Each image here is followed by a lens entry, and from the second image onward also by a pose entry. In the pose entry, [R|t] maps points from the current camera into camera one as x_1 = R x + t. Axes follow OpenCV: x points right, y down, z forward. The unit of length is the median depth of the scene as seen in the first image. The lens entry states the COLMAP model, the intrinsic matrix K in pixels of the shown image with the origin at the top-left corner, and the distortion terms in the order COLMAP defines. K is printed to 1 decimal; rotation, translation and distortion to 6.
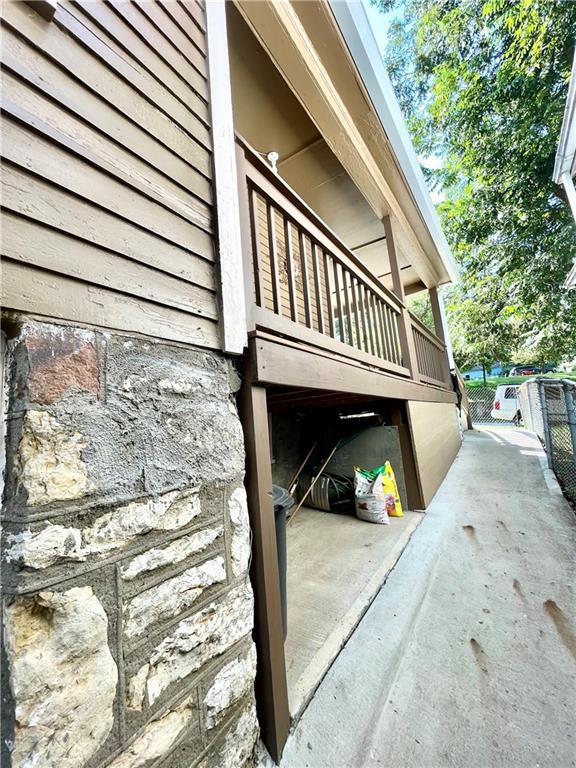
lens RADIAL K [[308.0, 0, 290.8], [0, 308.0, 388.3], [0, 0, 1]] dist [-0.002667, -0.000182]
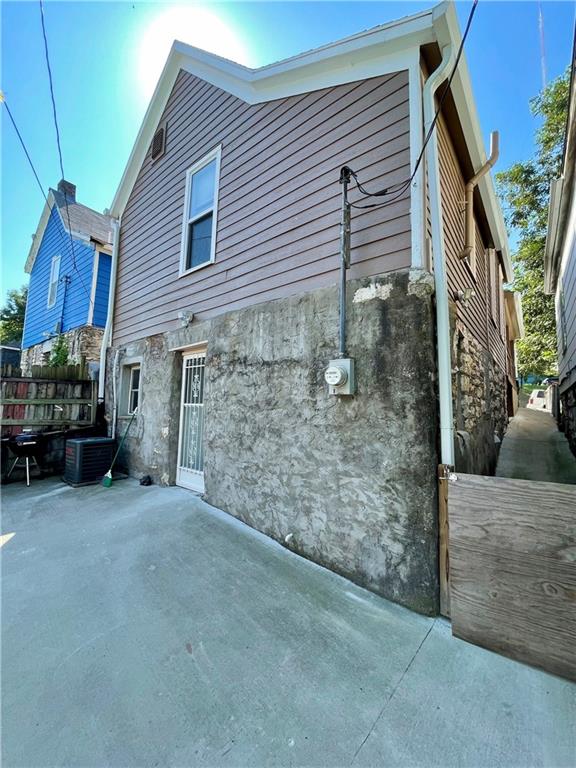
lens RADIAL K [[308.0, 0, 290.8], [0, 308.0, 388.3], [0, 0, 1]] dist [-0.002667, -0.000182]
pose [[0.992976, 0.101938, -0.060065, -0.456959], [-0.099379, 0.994069, 0.044167, 0.042417], [0.064211, -0.037888, 0.997217, -0.635669]]
